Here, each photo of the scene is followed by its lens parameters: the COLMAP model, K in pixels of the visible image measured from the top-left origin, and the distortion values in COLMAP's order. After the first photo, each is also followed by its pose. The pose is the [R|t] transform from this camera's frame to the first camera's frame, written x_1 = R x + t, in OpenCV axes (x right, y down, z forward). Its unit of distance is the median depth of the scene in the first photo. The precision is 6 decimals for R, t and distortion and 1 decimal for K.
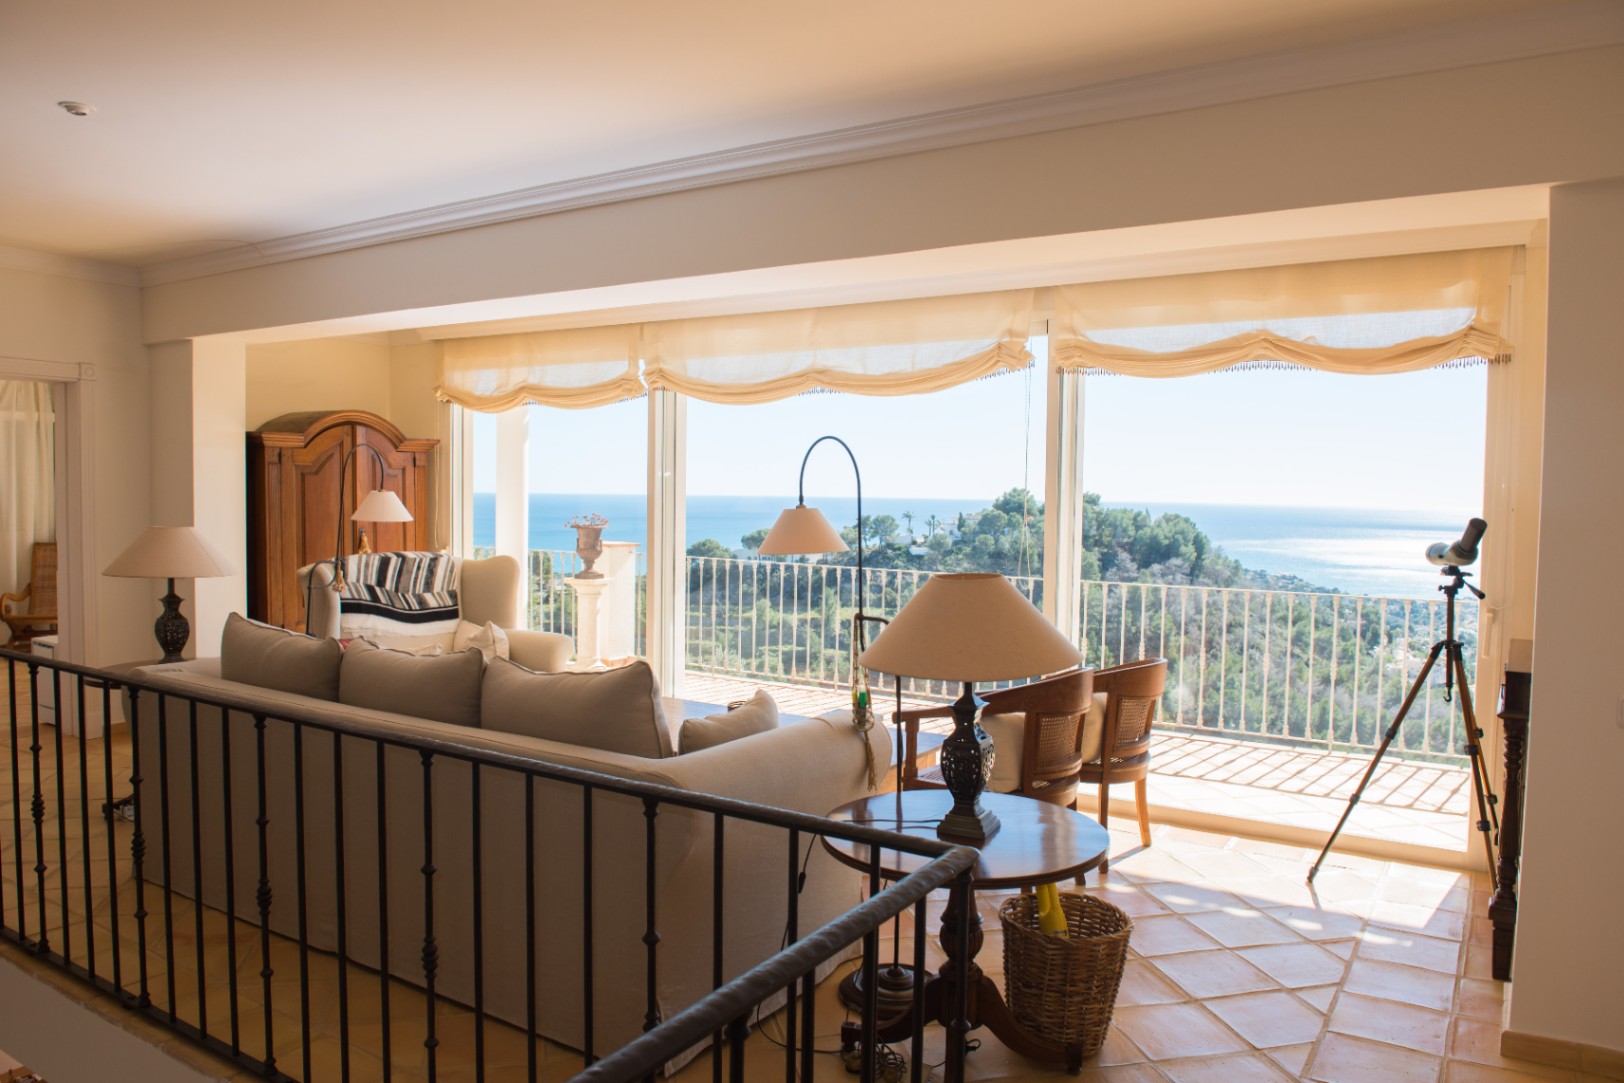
lens RADIAL K [[1130.5, 0, 812.0], [0, 1130.5, 541.5], [0, 0, 1]] dist [-0.044580, -0.004340]
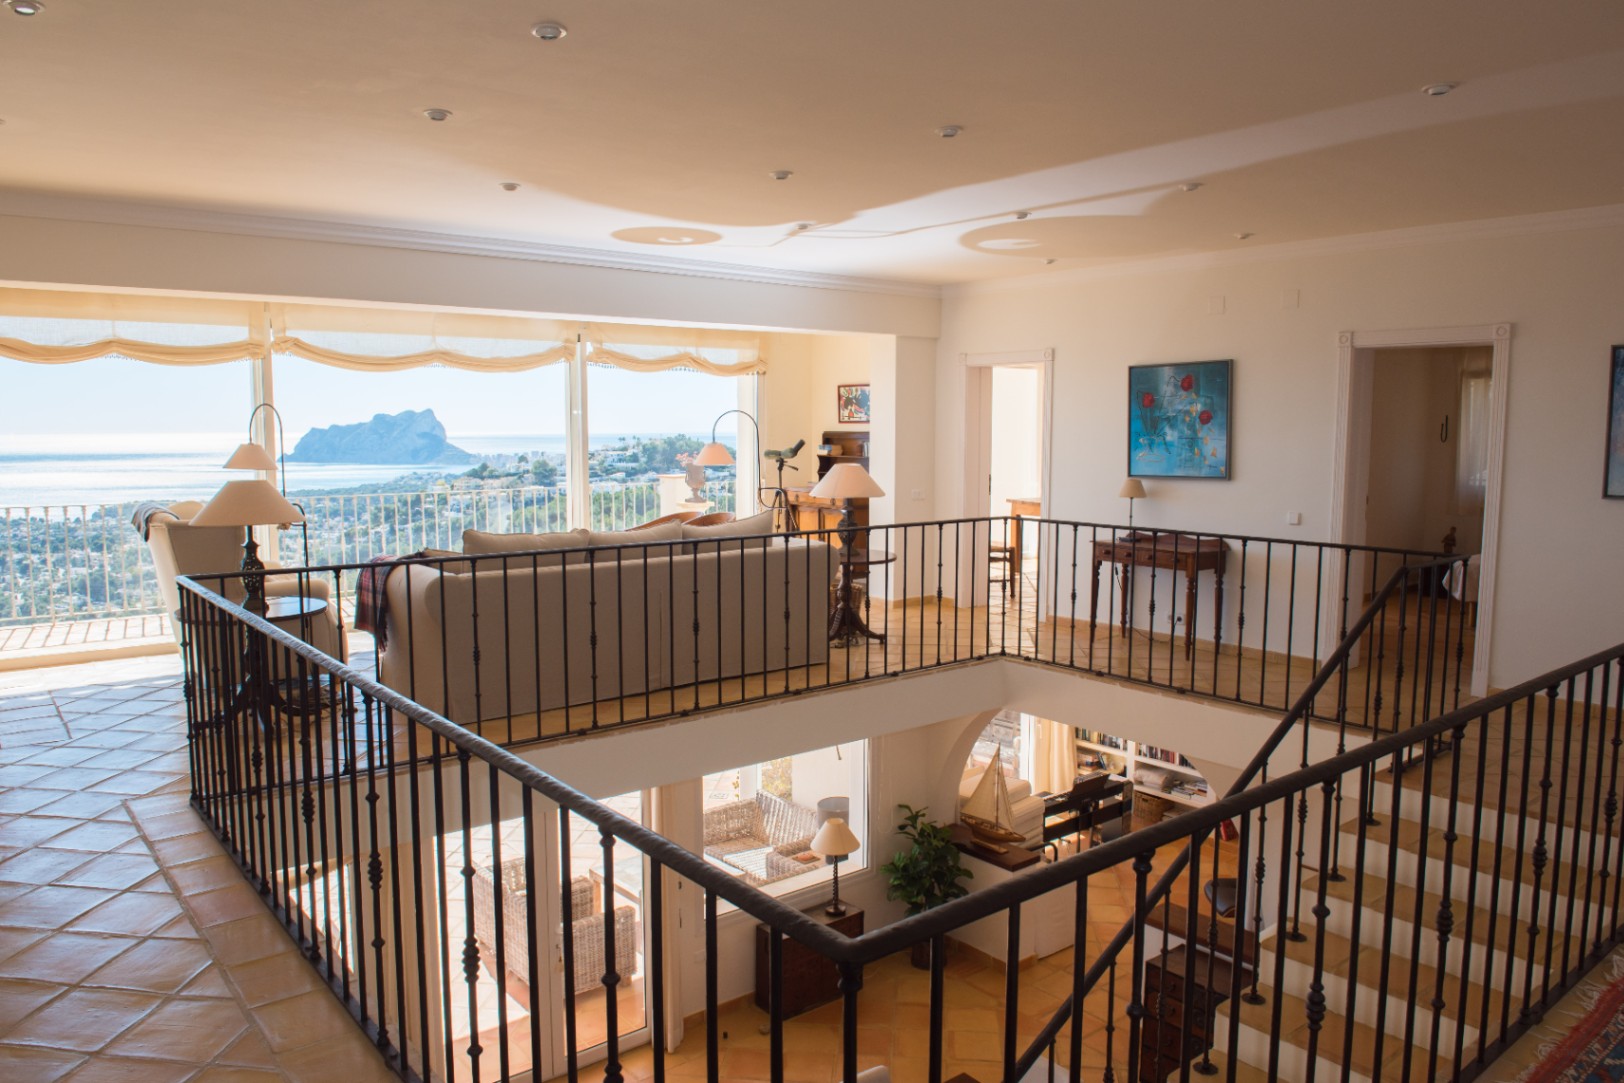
lens RADIAL K [[1130.5, 0, 812.0], [0, 1130.5, 541.5], [0, 0, 1]] dist [-0.044580, -0.004340]
pose [[0.314148, -0.115204, 0.942358, -1.100882], [0.046574, 0.993285, 0.105903, -0.034549], [-0.948231, 0.010620, 0.317405, 0.076945]]
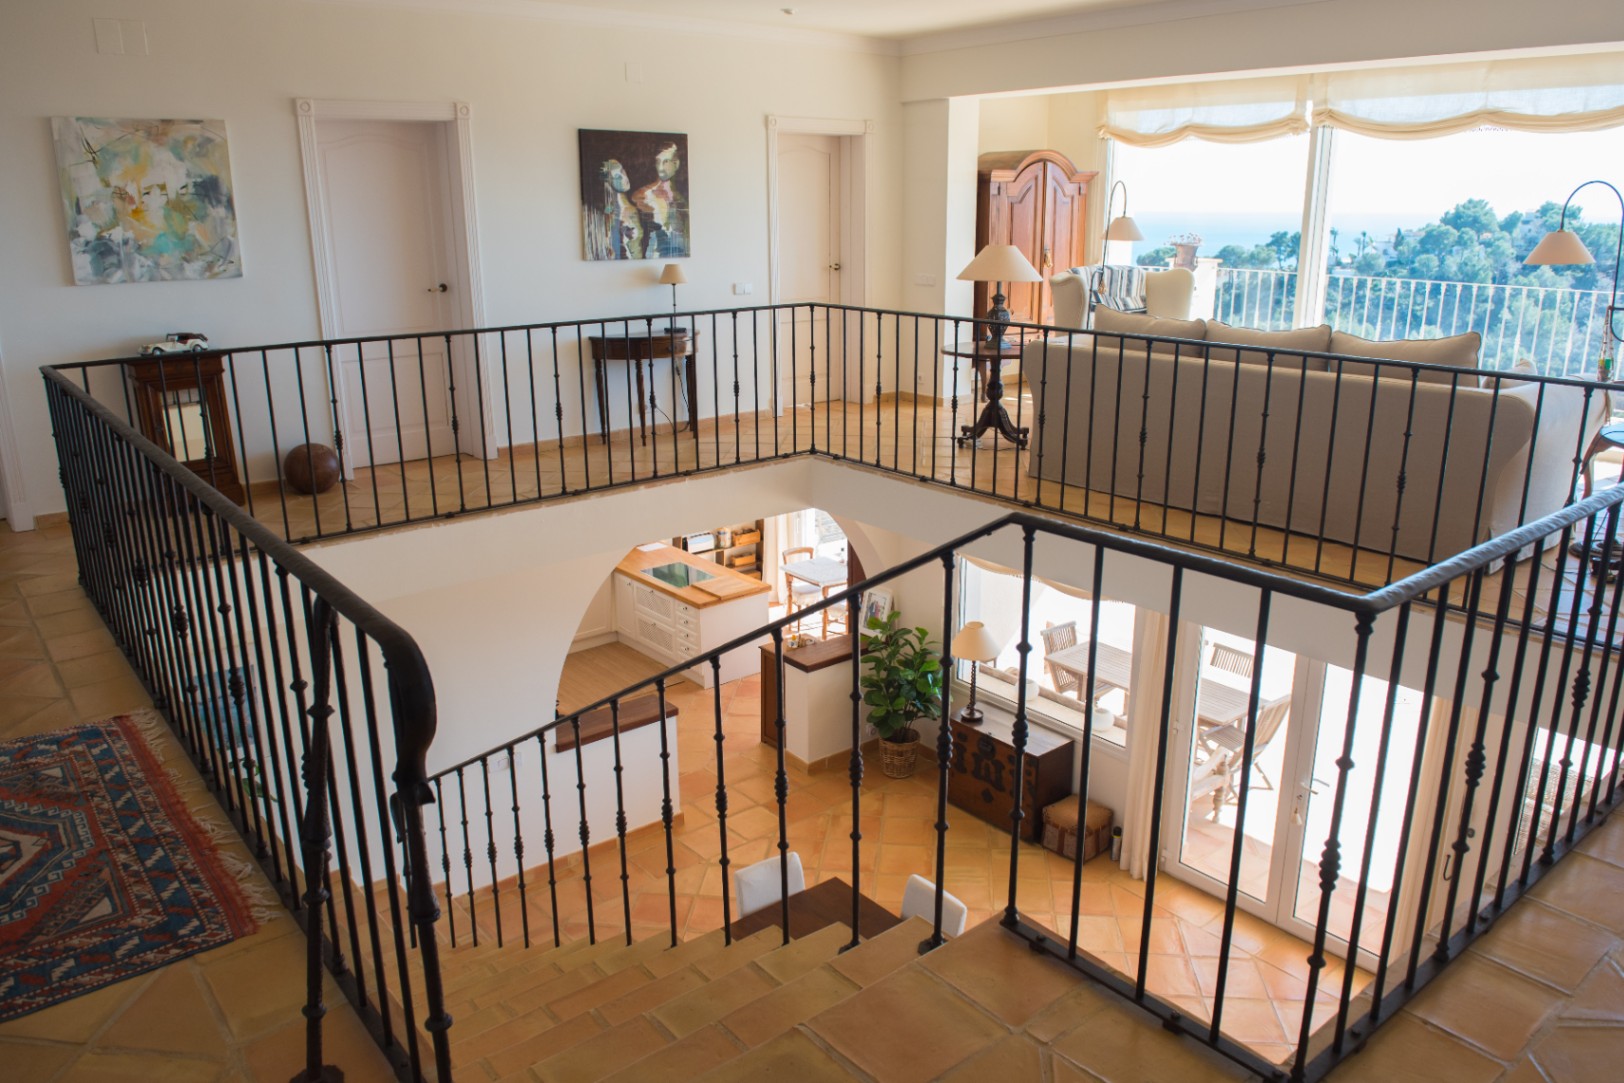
lens RADIAL K [[1173.4, 0, 814.2], [0, 1173.4, 563.5], [0, 0, 1]] dist [-0.042696, -0.004656]
pose [[0.950107, 0.071975, -0.303507, -0.240501], [0.006094, 0.968546, 0.248761, 0.005383], [0.311865, -0.238199, 0.919783, -0.403656]]
